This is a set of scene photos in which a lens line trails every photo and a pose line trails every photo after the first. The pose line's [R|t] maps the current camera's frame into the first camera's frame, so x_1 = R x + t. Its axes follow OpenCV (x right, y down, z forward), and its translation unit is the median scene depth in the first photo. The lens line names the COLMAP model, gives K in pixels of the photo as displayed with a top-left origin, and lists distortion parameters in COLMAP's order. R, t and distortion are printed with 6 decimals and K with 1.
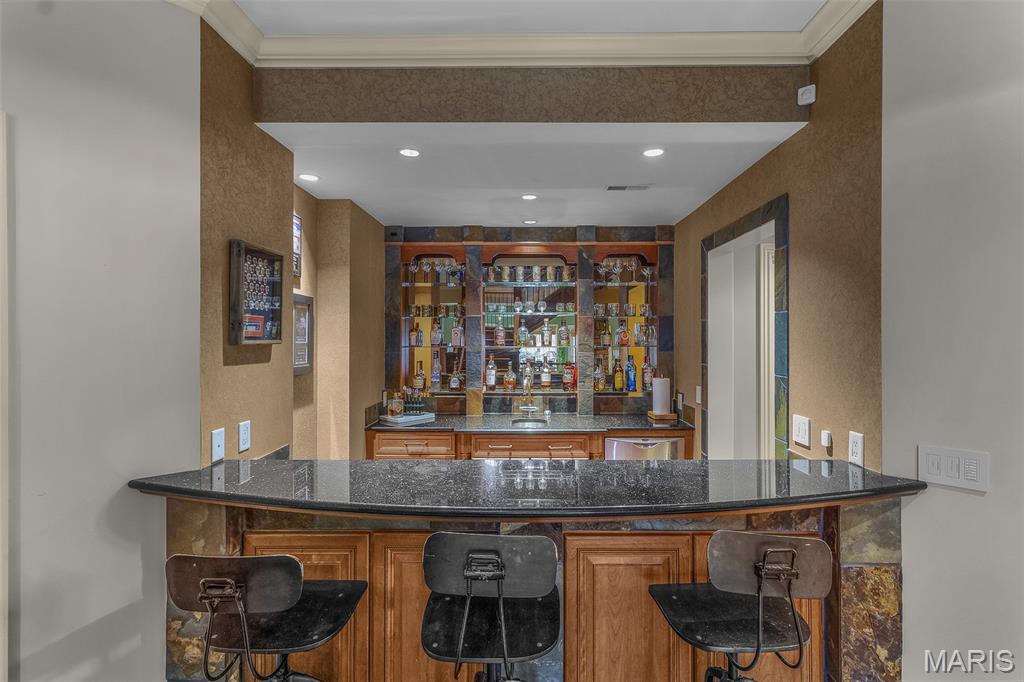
lens RADIAL K [[516.4, 0, 514.3], [0, 516.4, 324.4], [0, 0, 1]] dist [0.000856, 0.000320]
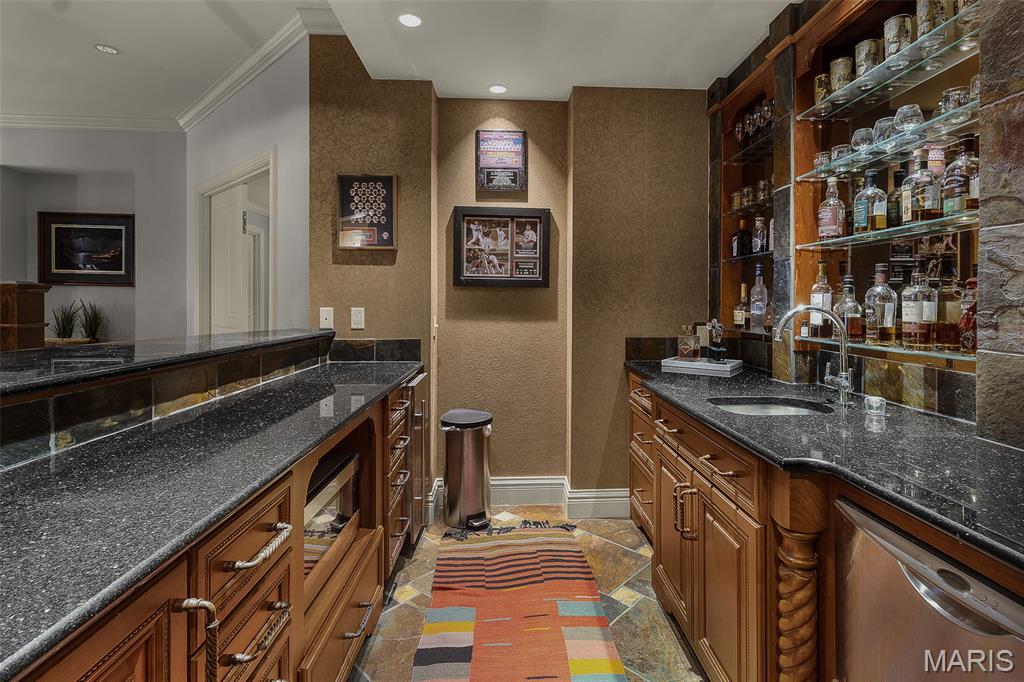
lens RADIAL K [[478.8, 0, 515.9], [0, 478.8, 296.6], [0, 0, 1]] dist [0.000655, 0.000090]
pose [[0.046252, -0.004851, -0.998918, 0.748385], [0.014177, 0.999891, -0.004199, 0.174445], [0.998829, -0.013967, 0.046316, 1.374911]]
